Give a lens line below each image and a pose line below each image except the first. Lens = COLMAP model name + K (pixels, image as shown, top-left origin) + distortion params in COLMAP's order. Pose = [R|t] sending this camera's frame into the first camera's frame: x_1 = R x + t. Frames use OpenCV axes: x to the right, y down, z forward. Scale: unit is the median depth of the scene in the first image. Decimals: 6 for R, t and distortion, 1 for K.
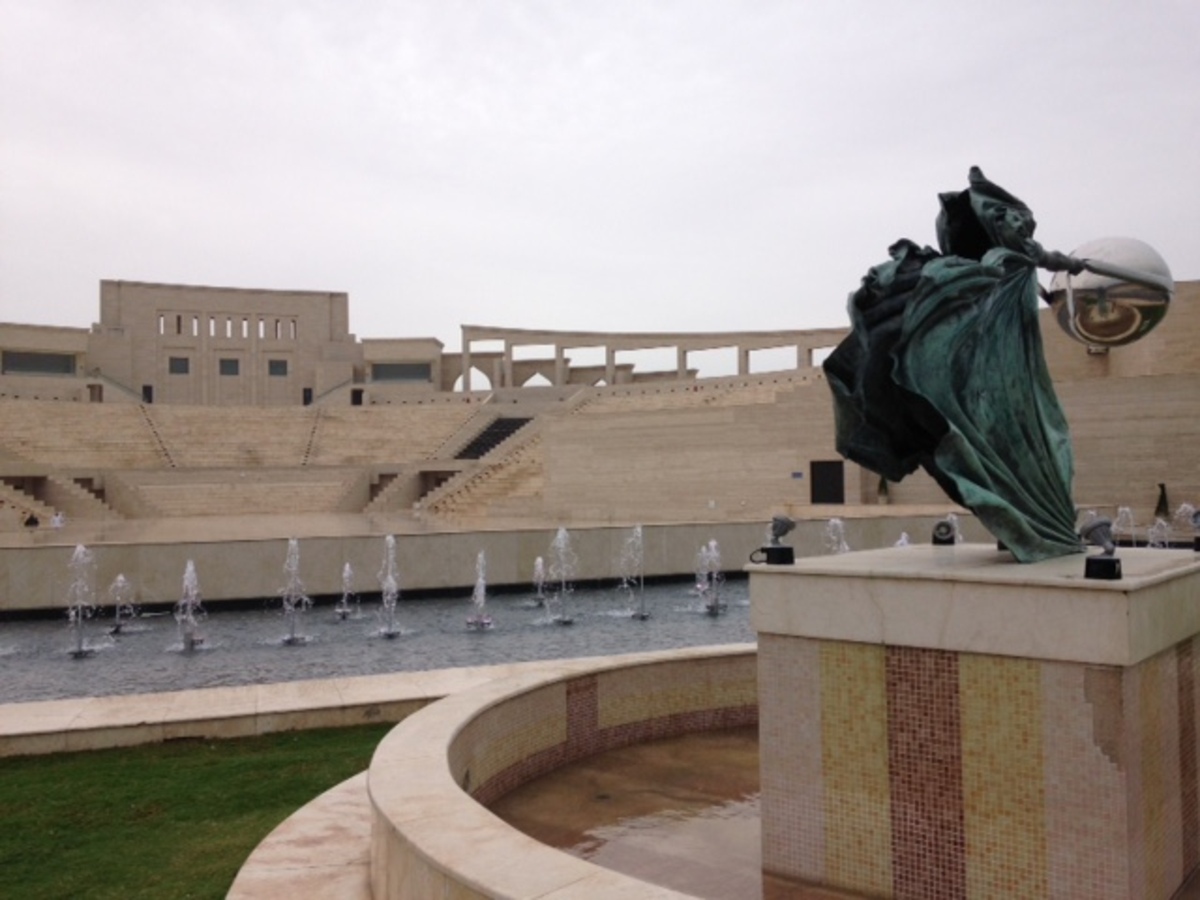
lens RADIAL K [[1108.4, 0, 600.0], [0, 1108.4, 450.0], [0, 0, 1]] dist [0.227493, -0.385782]
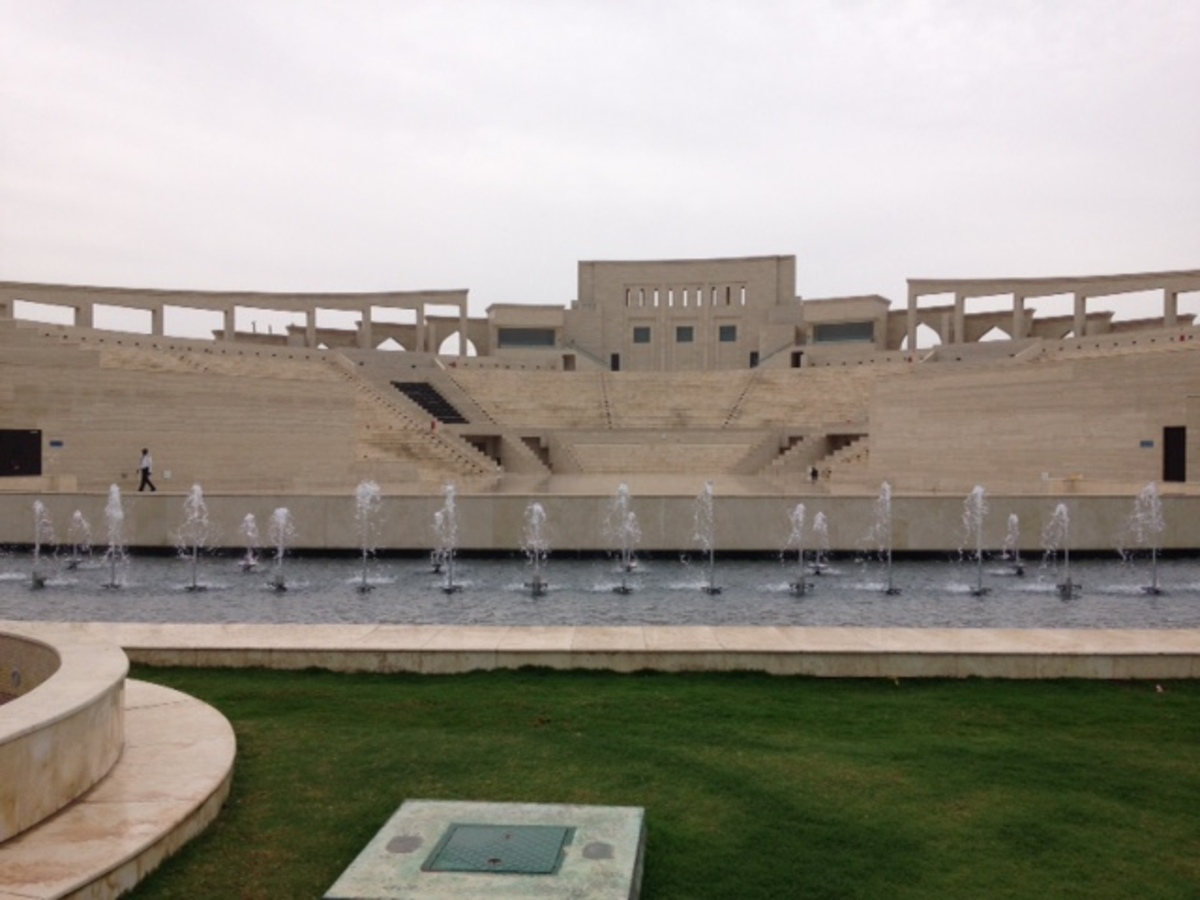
lens RADIAL K [[1108.4, 0, 600.0], [0, 1108.4, 450.0], [0, 0, 1]] dist [0.227493, -0.385782]
pose [[0.885545, 0.016296, -0.464267, 0.110147], [-0.000436, 0.999413, 0.034247, -0.000654], [0.464553, -0.030124, 0.885033, 0.037727]]
